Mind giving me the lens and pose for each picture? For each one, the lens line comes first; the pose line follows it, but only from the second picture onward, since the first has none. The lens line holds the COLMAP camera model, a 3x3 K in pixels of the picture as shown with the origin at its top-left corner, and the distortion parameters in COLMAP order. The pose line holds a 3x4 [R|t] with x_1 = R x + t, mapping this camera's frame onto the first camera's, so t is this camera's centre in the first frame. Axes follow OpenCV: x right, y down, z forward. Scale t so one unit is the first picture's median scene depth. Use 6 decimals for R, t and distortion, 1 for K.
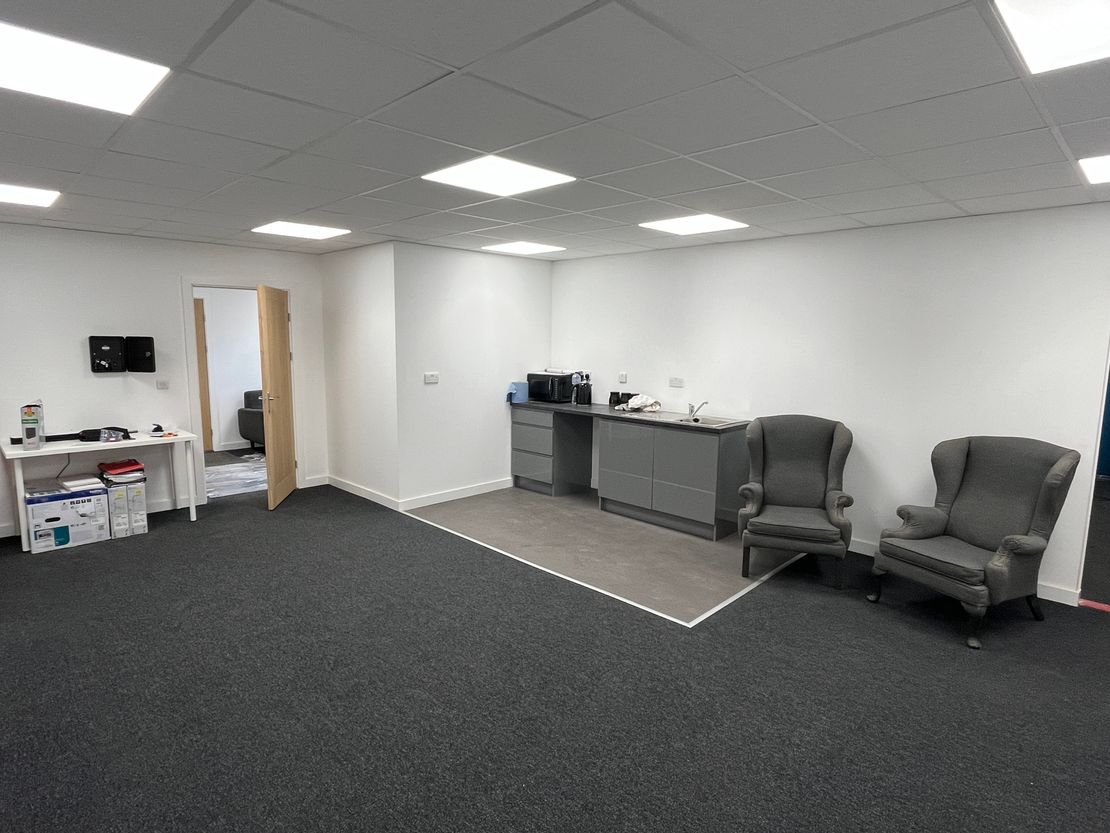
lens RADIAL K [[607.9, 0, 555.8], [0, 607.9, 416.9], [0, 0, 1]] dist [-0.007019, -0.000233]
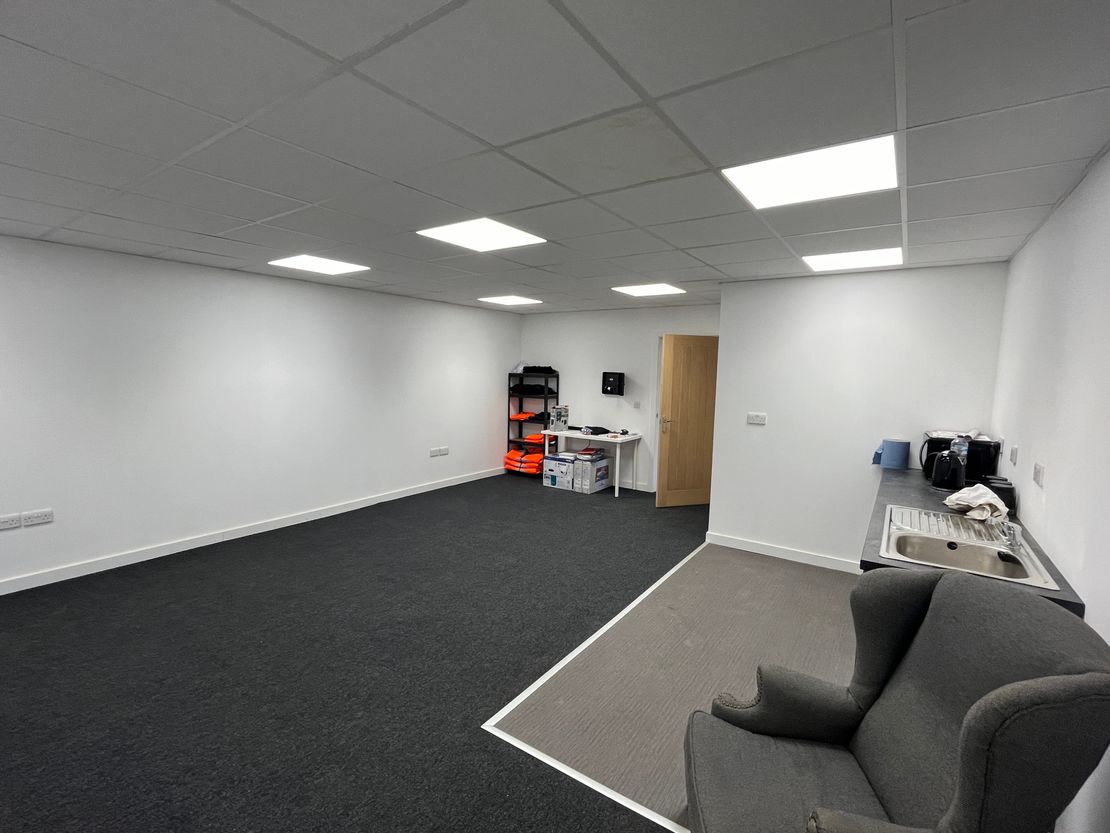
lens RADIAL K [[507.9, 0, 558.4], [0, 507.9, 415.1], [0, 0, 1]] dist [-0.003390, 0.000234]
pose [[0.174834, 0.086411, -0.980799, 0.591860], [-0.149484, 0.986924, 0.060304, -0.080965], [0.973184, 0.136070, 0.185464, 0.627695]]
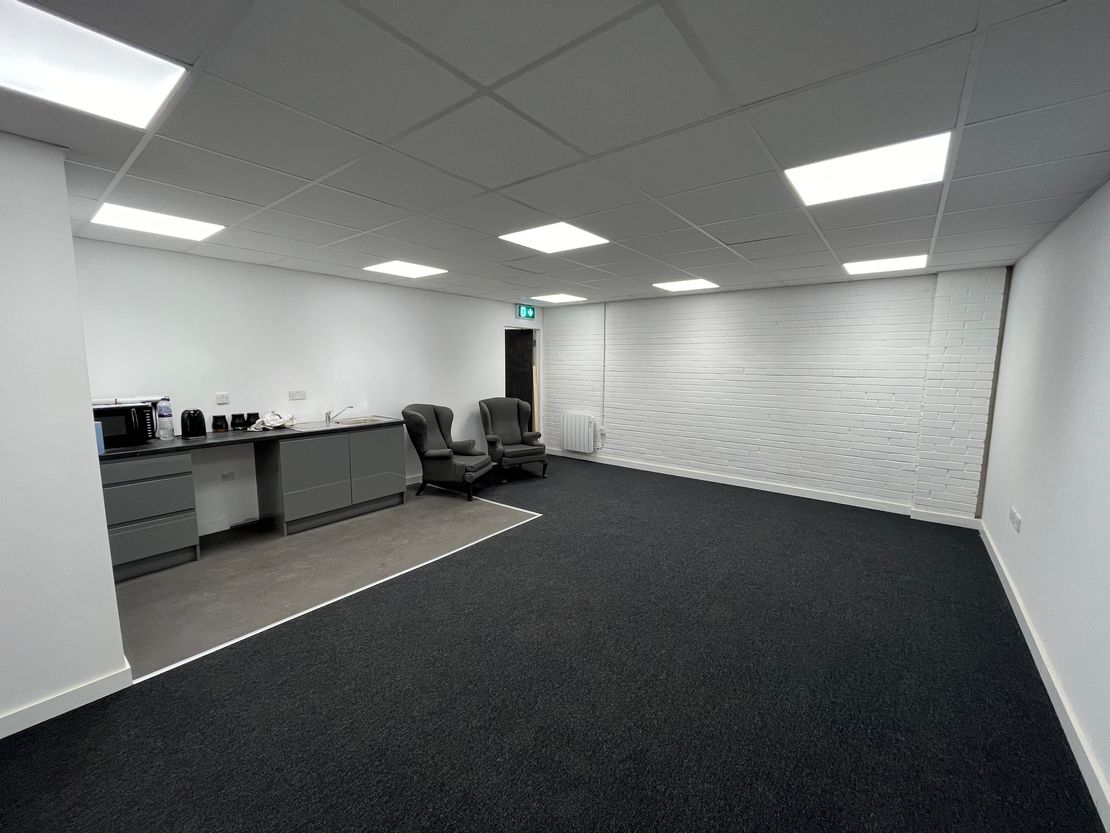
lens RADIAL K [[442.1, 0, 554.6], [0, 442.1, 417.0], [0, 0, 1]] dist [-0.001477, 0.000262]
pose [[-0.120660, -0.138749, 0.982950, -0.714328], [0.117718, 0.981197, 0.152952, -0.096263], [-0.985689, 0.134166, -0.102058, 0.722218]]
